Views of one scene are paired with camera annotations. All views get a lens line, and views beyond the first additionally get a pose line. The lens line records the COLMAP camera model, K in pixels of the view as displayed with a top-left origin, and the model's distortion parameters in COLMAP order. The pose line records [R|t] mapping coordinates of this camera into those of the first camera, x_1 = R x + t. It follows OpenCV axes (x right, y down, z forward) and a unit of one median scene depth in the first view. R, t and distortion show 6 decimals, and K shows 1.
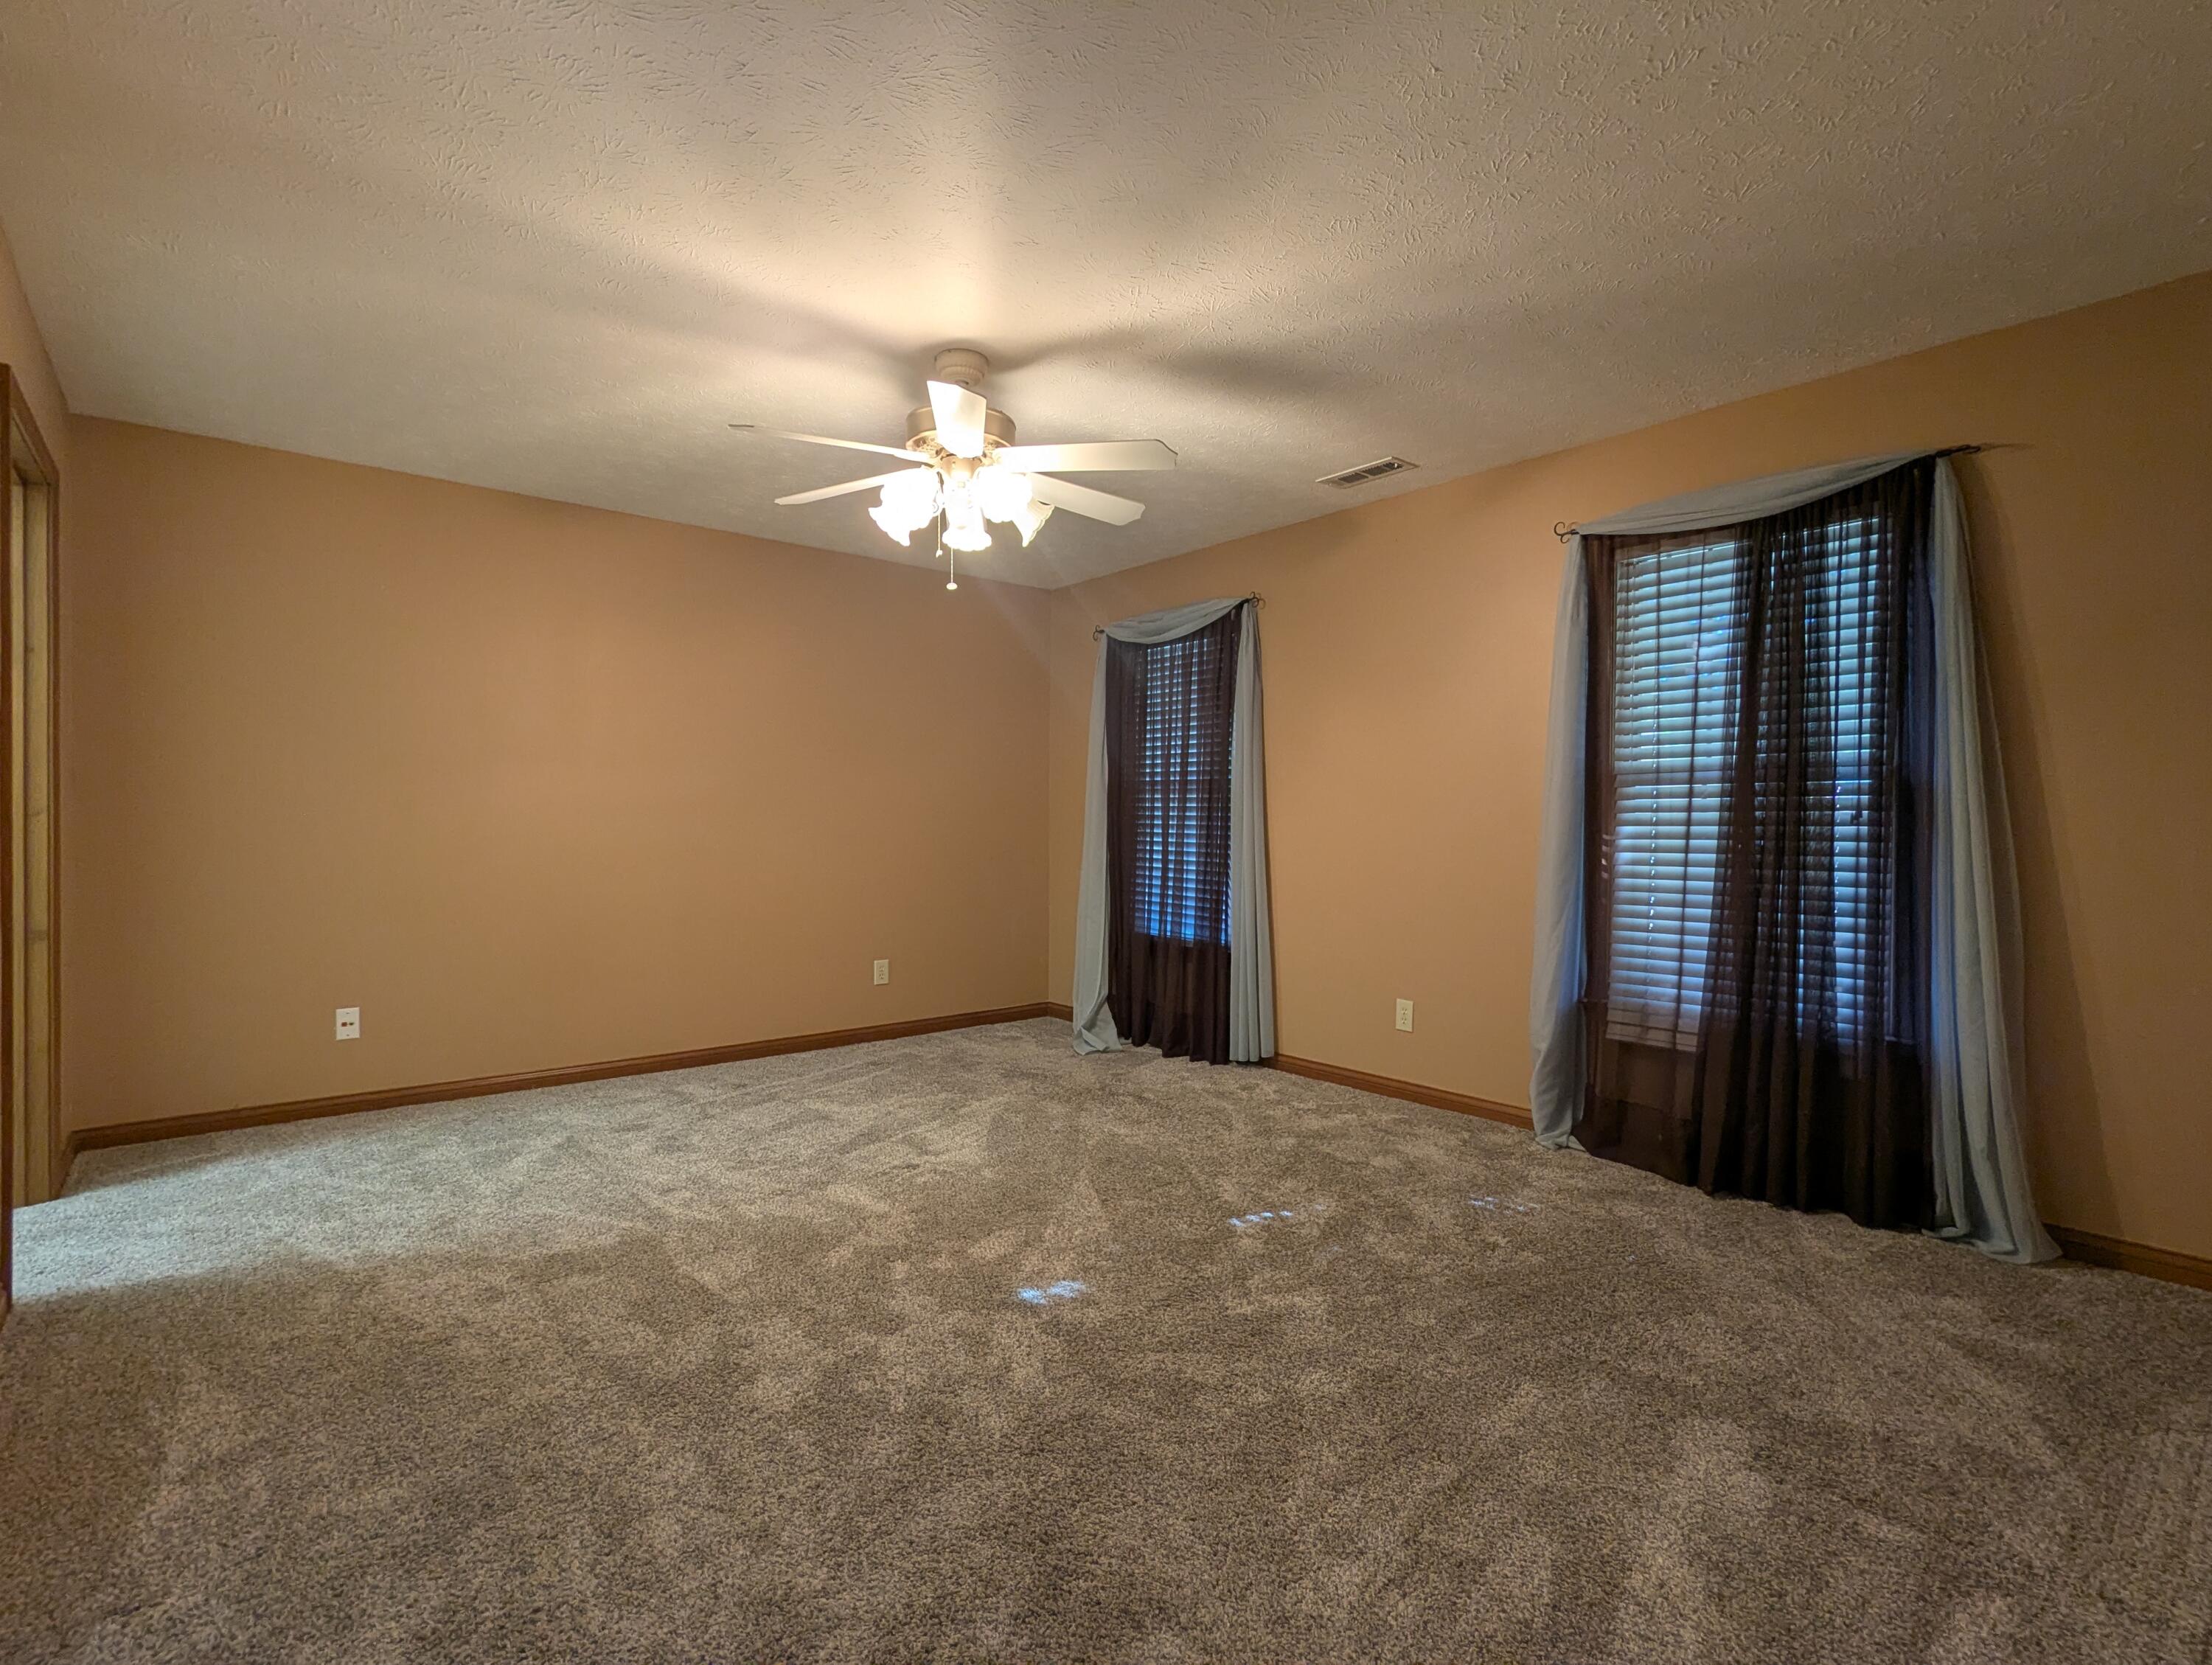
lens RADIAL K [[1058.5, 0, 1106.0], [0, 1058.5, 832.5], [0, 0, 1]] dist [0.003546, 0.002266]
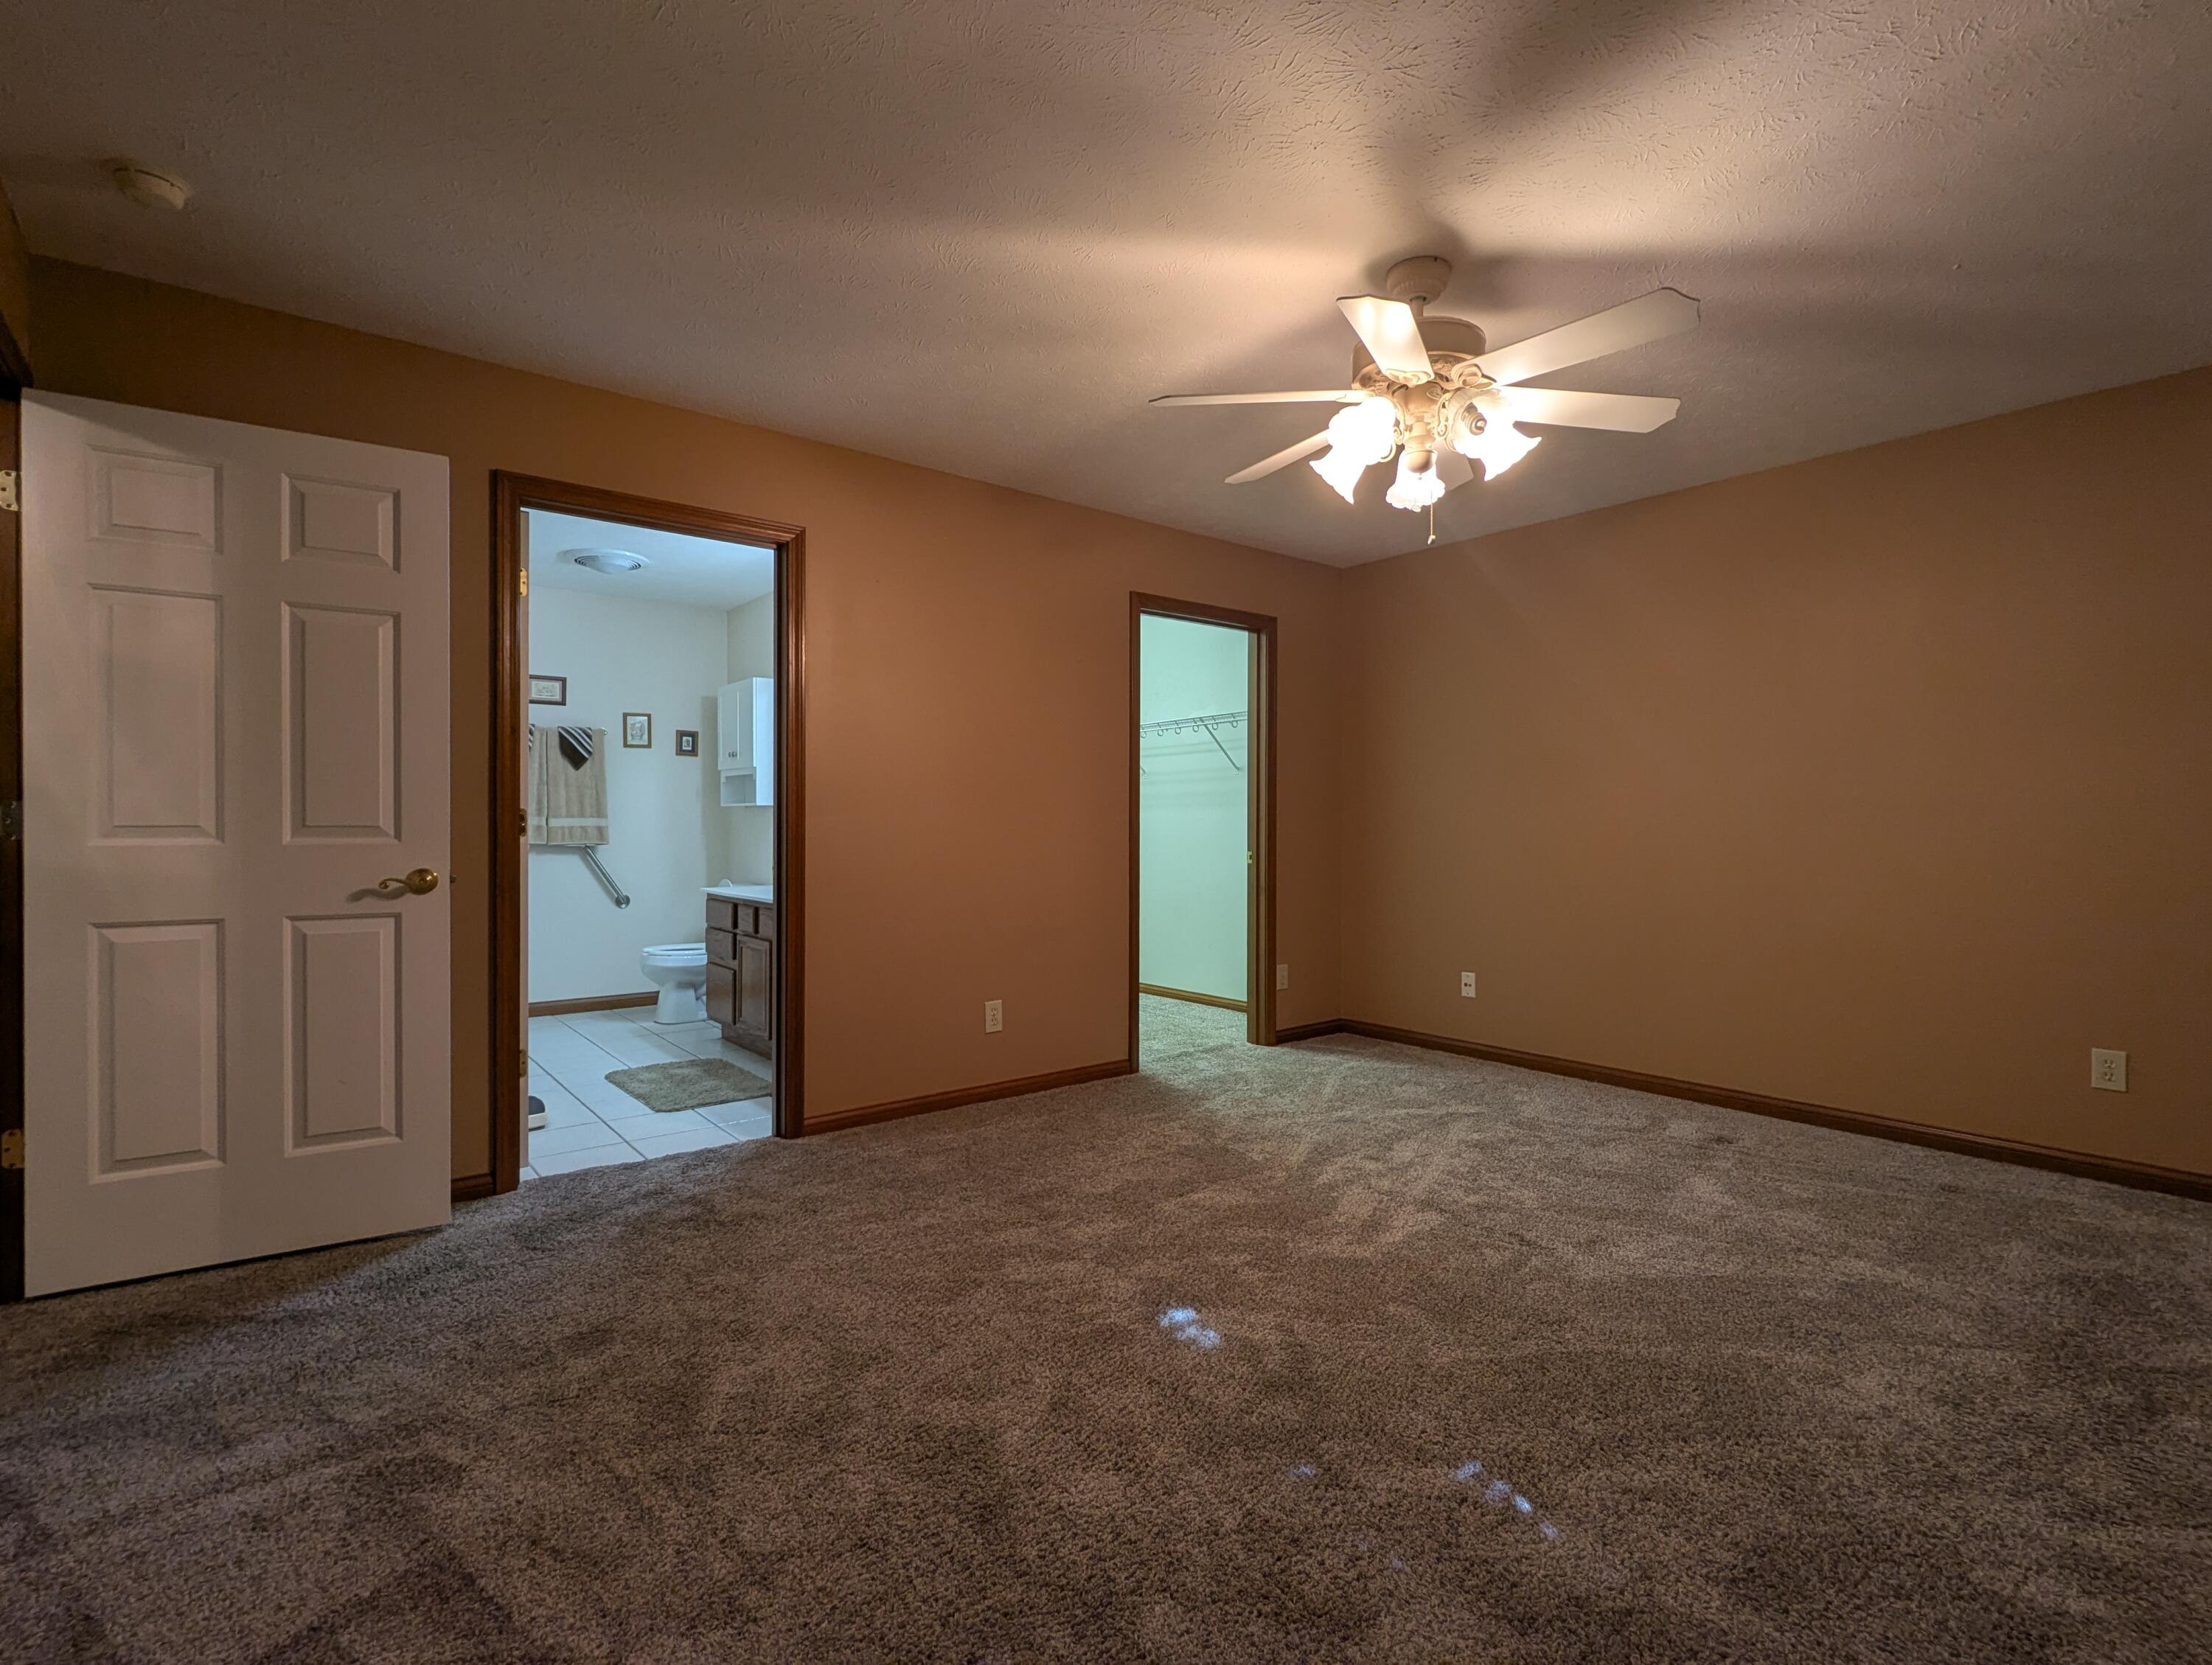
lens RADIAL K [[1058.5, 0, 1106.0], [0, 1058.5, 832.5], [0, 0, 1]] dist [0.003546, 0.002266]
pose [[-0.018353, 0.000994, -0.999831, 0.630978], [-0.011084, 0.999938, 0.001198, 0.003968], [0.999770, 0.011104, -0.018341, 0.686197]]
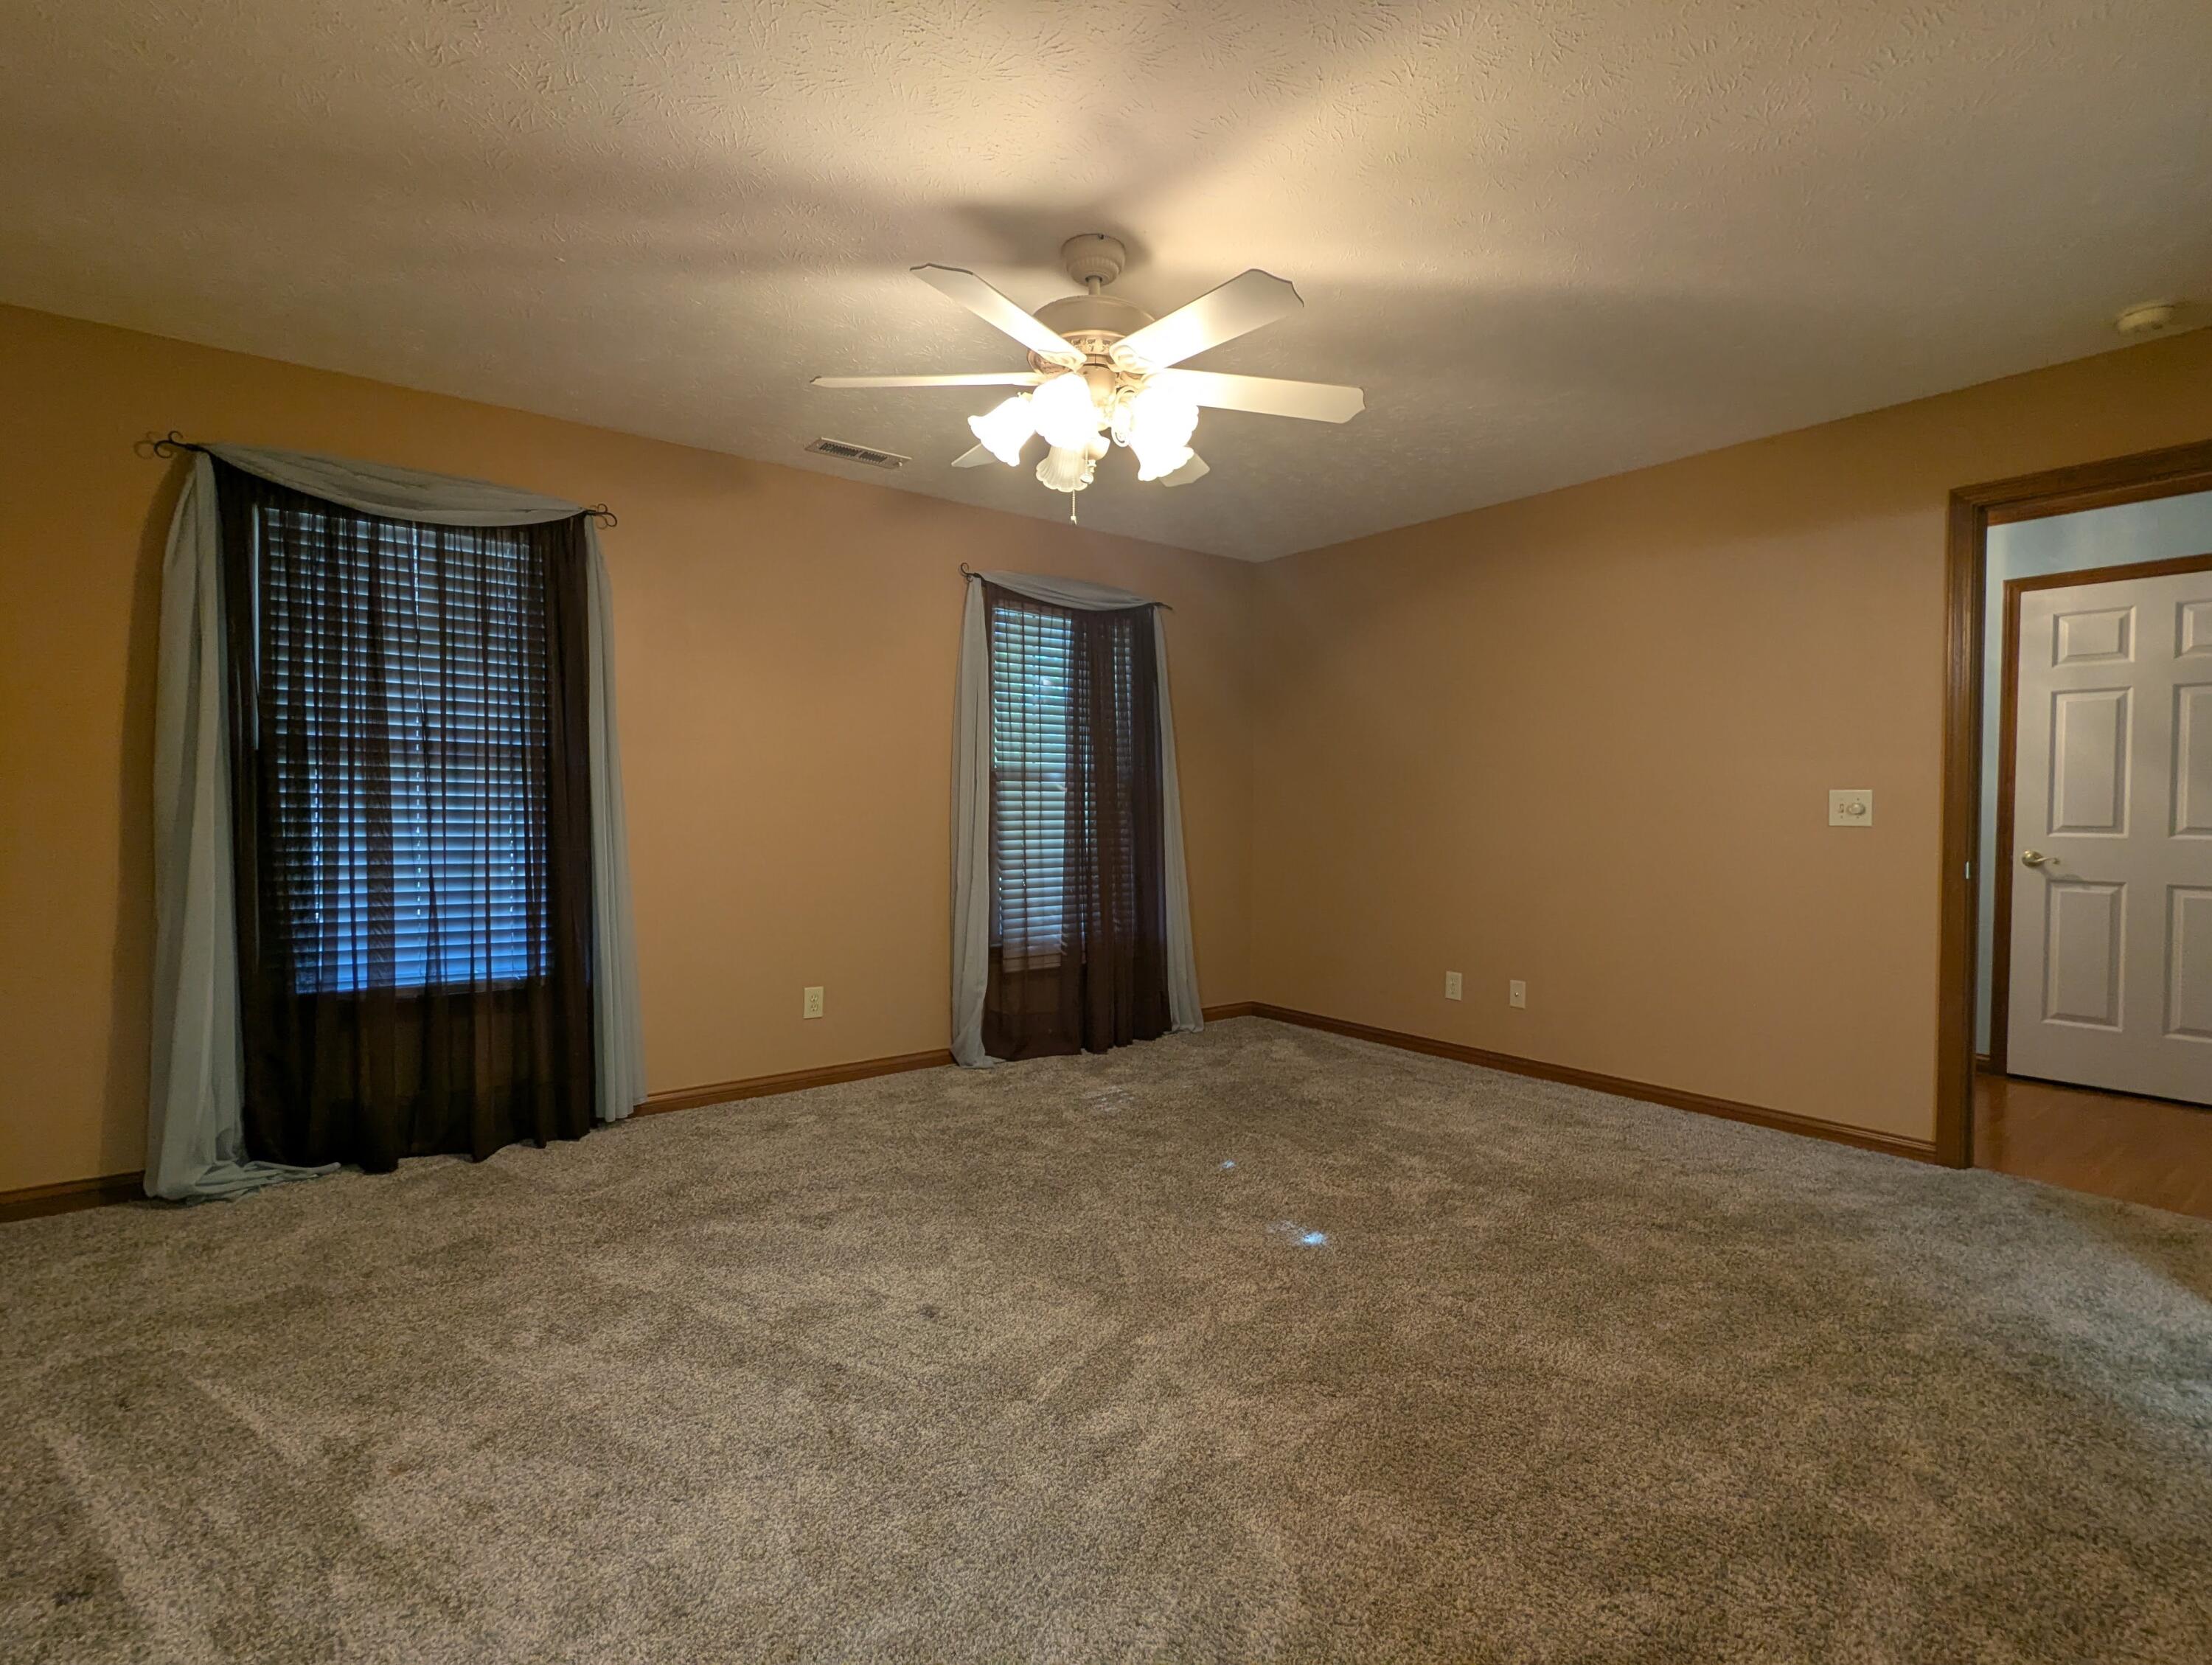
lens RADIAL K [[1058.5, 0, 1106.0], [0, 1058.5, 832.5], [0, 0, 1]] dist [0.003546, 0.002266]
pose [[0.040525, -0.031415, 0.998685, -0.860127], [-0.000187, 0.999505, 0.031448, -0.022041], [-0.999179, -0.001461, 0.040499, 0.851553]]
